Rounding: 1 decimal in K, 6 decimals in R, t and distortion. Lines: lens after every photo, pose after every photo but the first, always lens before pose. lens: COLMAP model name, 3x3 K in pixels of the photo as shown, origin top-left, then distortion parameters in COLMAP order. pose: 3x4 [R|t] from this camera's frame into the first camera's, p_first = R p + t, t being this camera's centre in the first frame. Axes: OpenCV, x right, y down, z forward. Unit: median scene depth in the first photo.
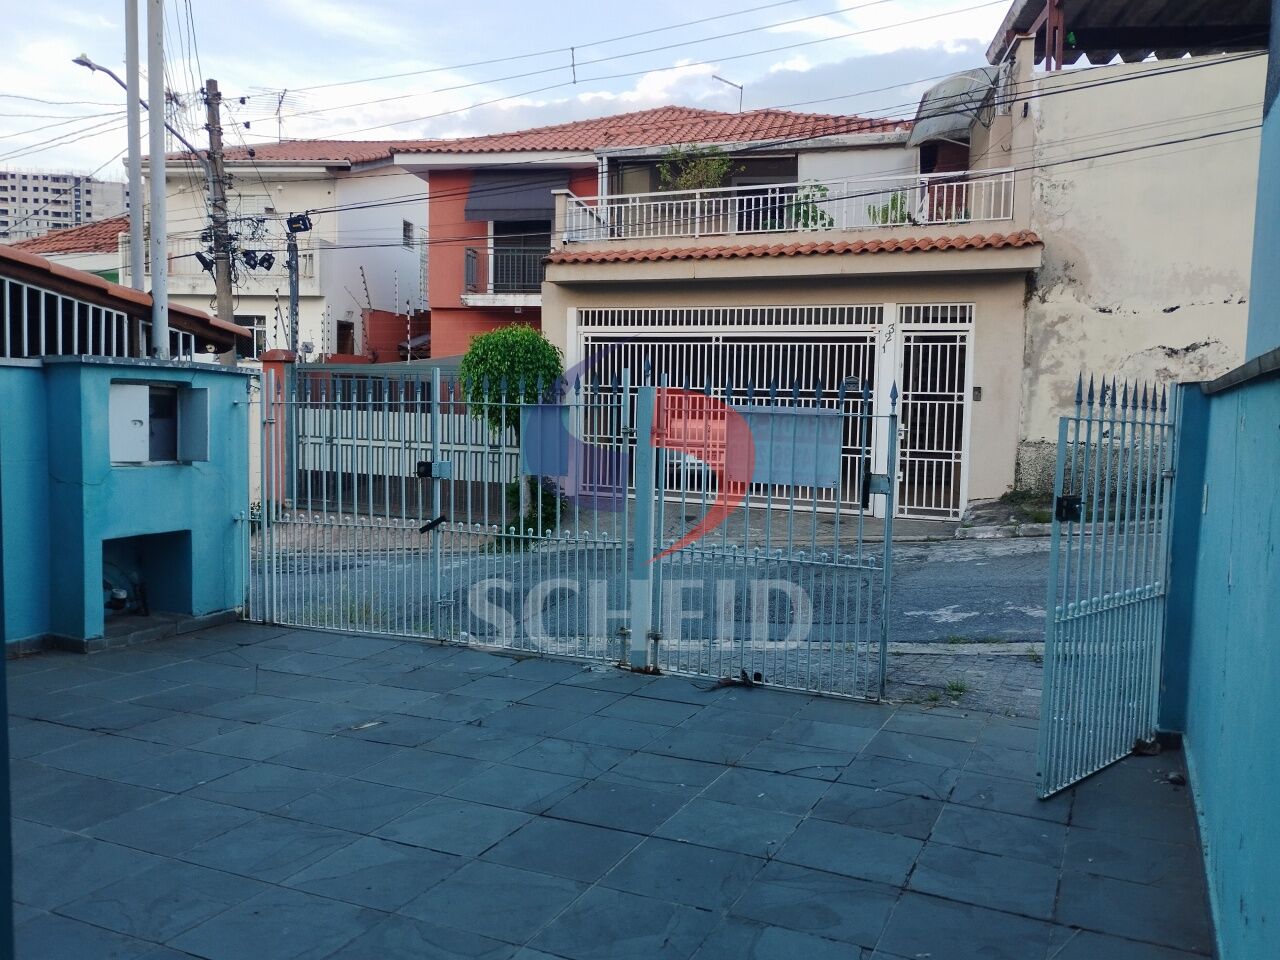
lens RADIAL K [[1124.5, 0, 642.4], [0, 1124.5, 478.7], [0, 0, 1]] dist [0.036477, 0.016868]
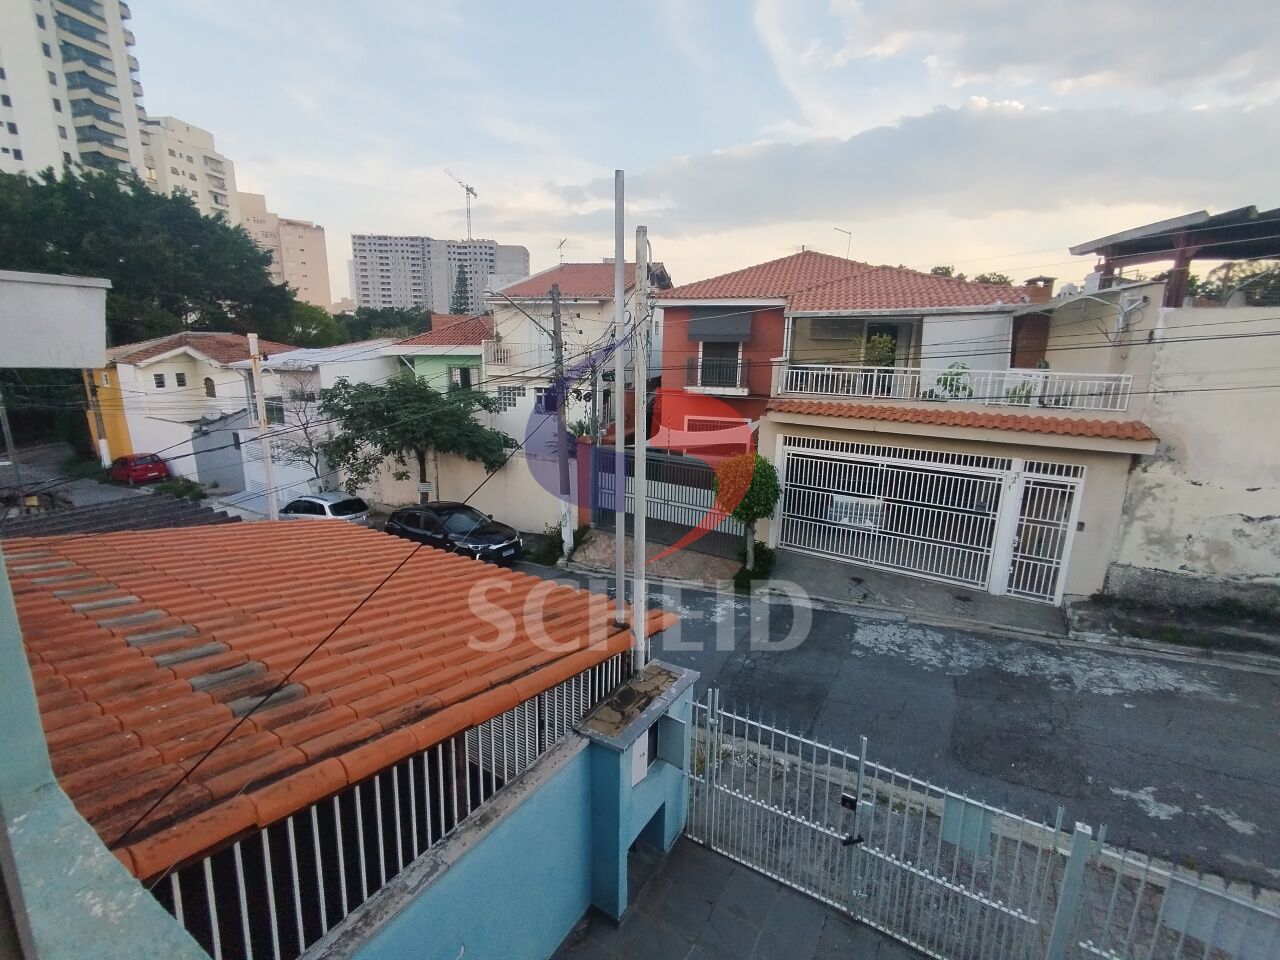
lens RADIAL K [[592.4, 0, 632.9], [0, 592.4, 481.6], [0, 0, 1]] dist [0.017765, -0.004379]
pose [[0.992253, 0.029749, -0.120619, -0.187287], [-0.010163, 0.987088, 0.159856, -0.245929], [0.123817, -0.157391, 0.979744, 0.165475]]
